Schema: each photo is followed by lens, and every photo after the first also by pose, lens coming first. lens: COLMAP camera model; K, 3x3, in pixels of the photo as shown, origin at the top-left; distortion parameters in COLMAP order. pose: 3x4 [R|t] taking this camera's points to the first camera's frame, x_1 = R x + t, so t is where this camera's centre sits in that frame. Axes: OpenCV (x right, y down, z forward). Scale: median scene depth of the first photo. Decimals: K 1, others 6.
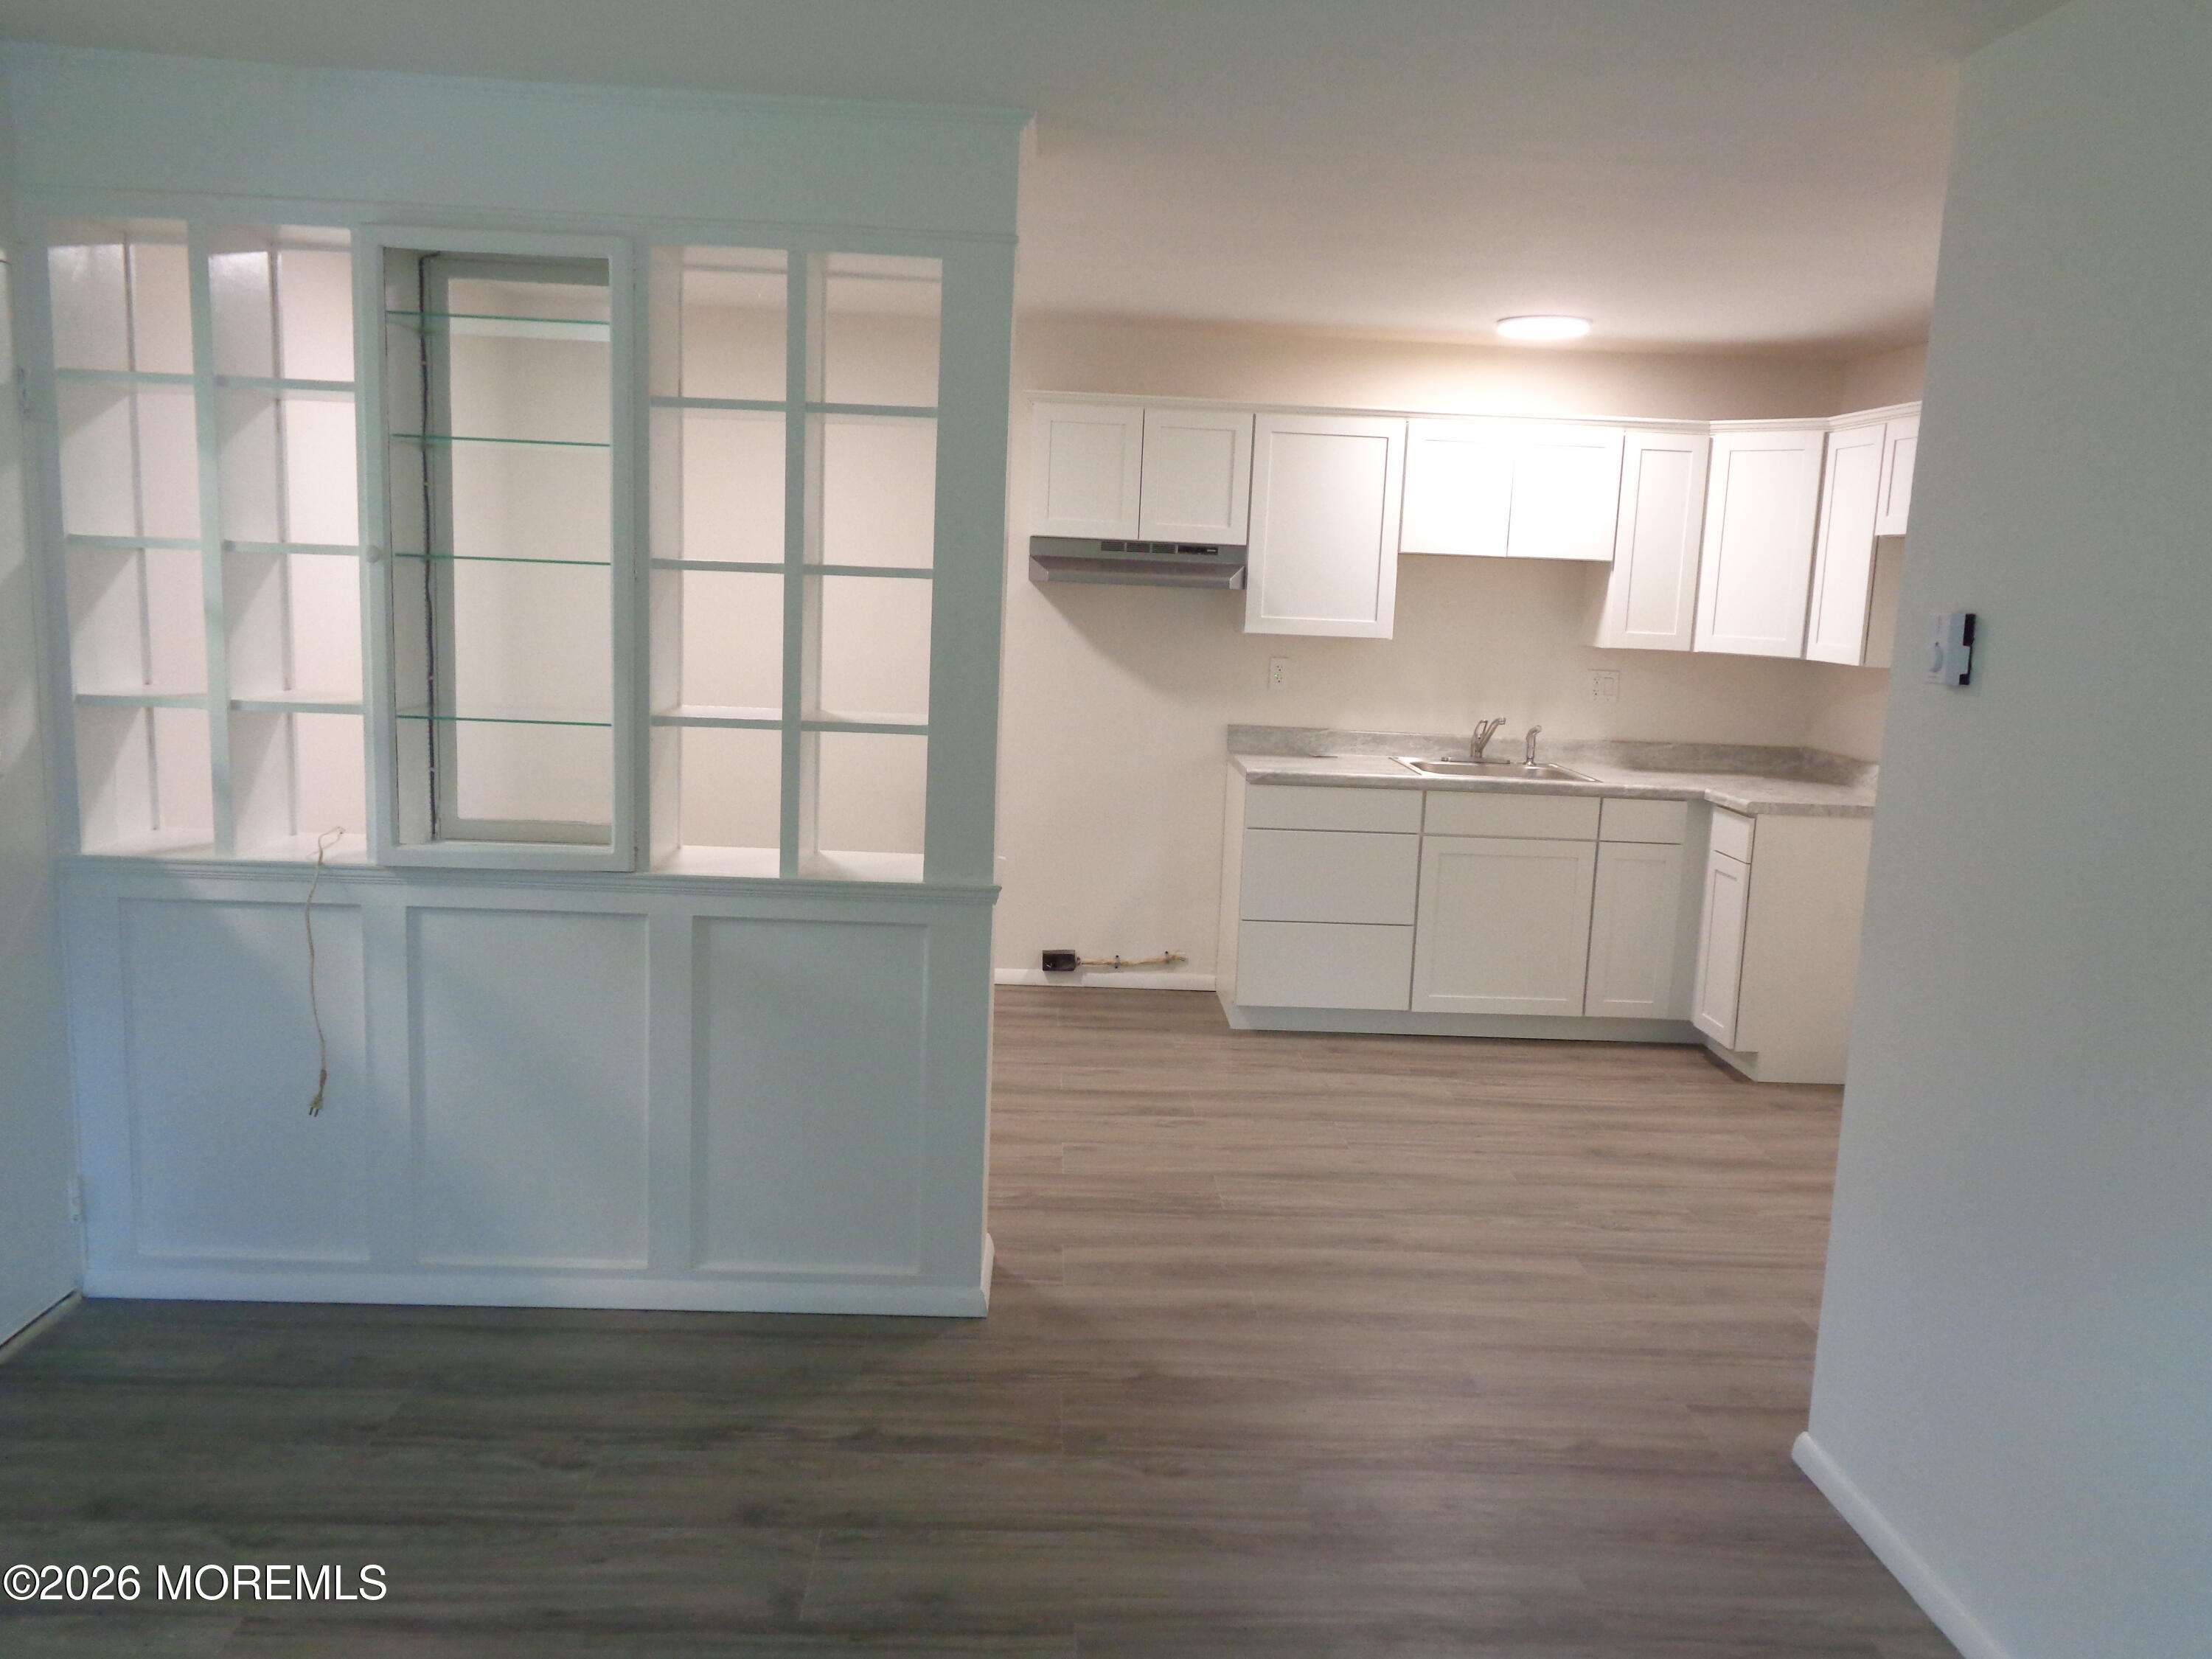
lens RADIAL K [[1664.2, 0, 1107.6], [0, 1664.2, 814.8], [0, 0, 1]] dist [0.010021, 0.010771]
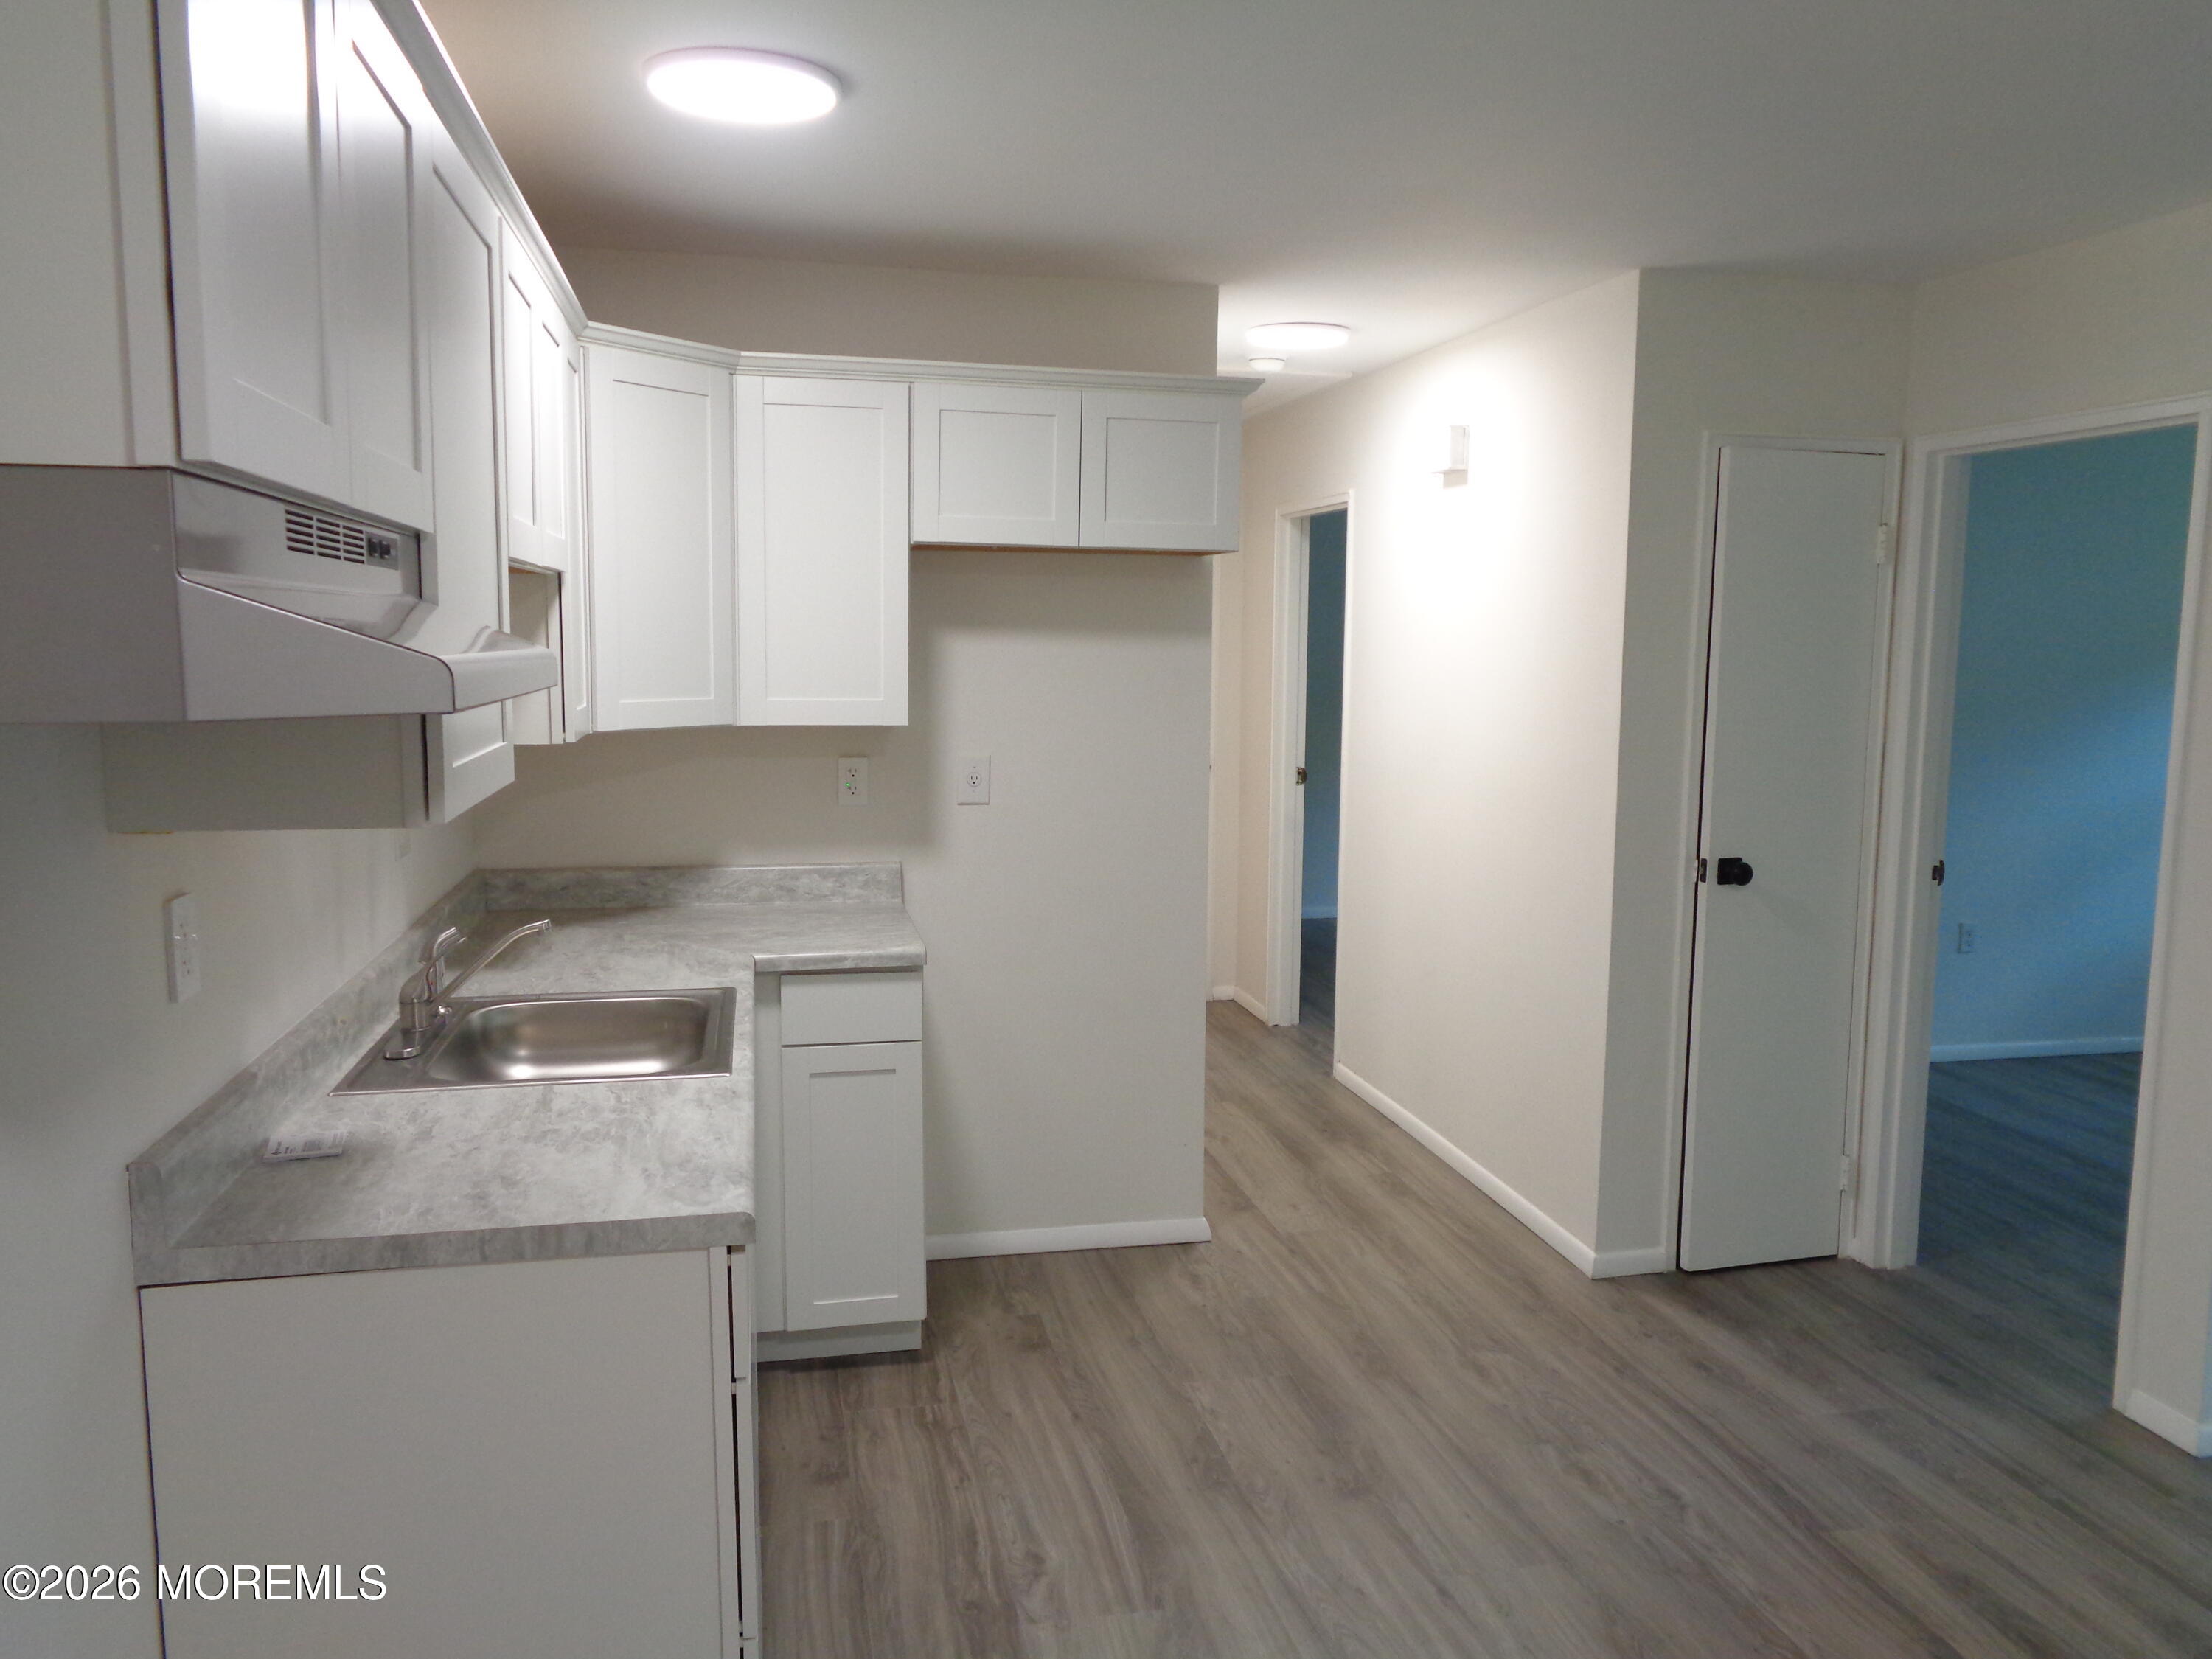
lens RADIAL K [[1664.2, 0, 1064.9], [0, 1664.2, 810.5], [0, 0, 1]] dist [0.010021, 0.010771]
pose [[-0.169976, -0.134529, 0.976222, -0.235520], [0.128214, 0.979198, 0.157263, -0.142803], [-0.977072, 0.151896, -0.149192, 0.959292]]
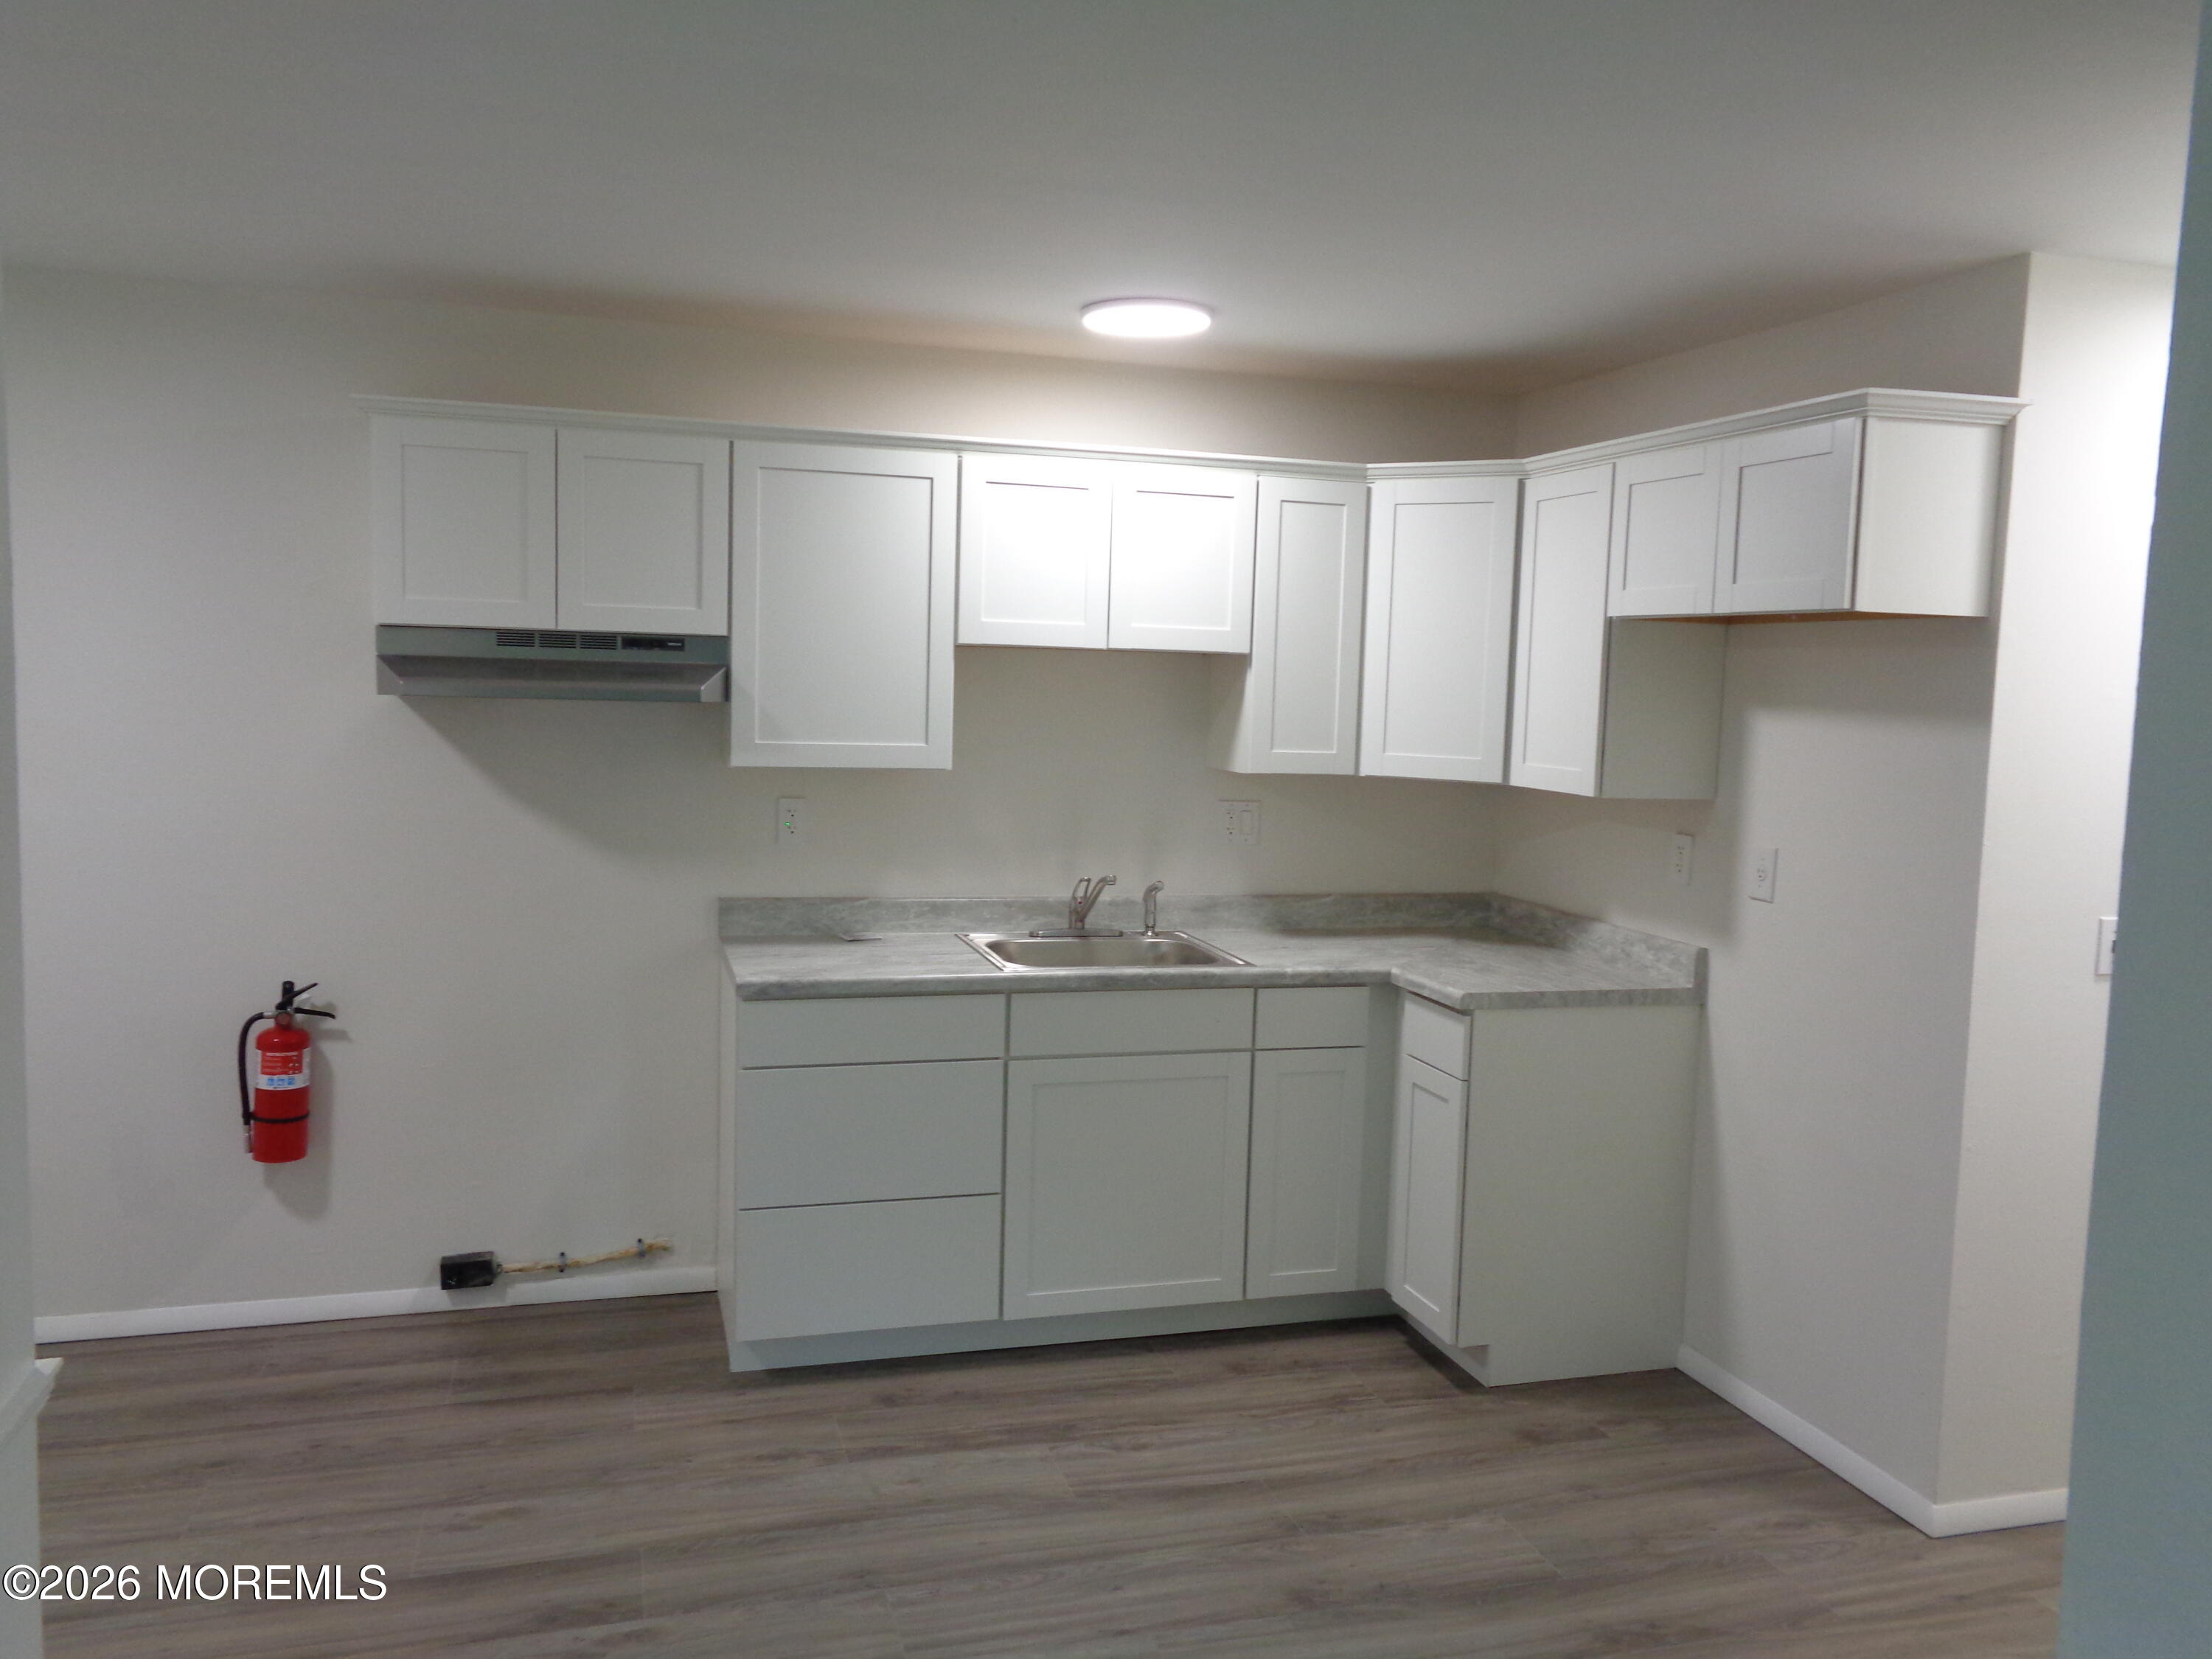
lens RADIAL K [[1664.2, 0, 1100.6], [0, 1664.2, 817.9], [0, 0, 1]] dist [0.010021, 0.010771]
pose [[0.969562, -0.034485, 0.242404, 0.064384], [0.046690, 0.997905, -0.044785, -0.053148], [-0.240352, 0.054740, 0.969141, 0.326523]]
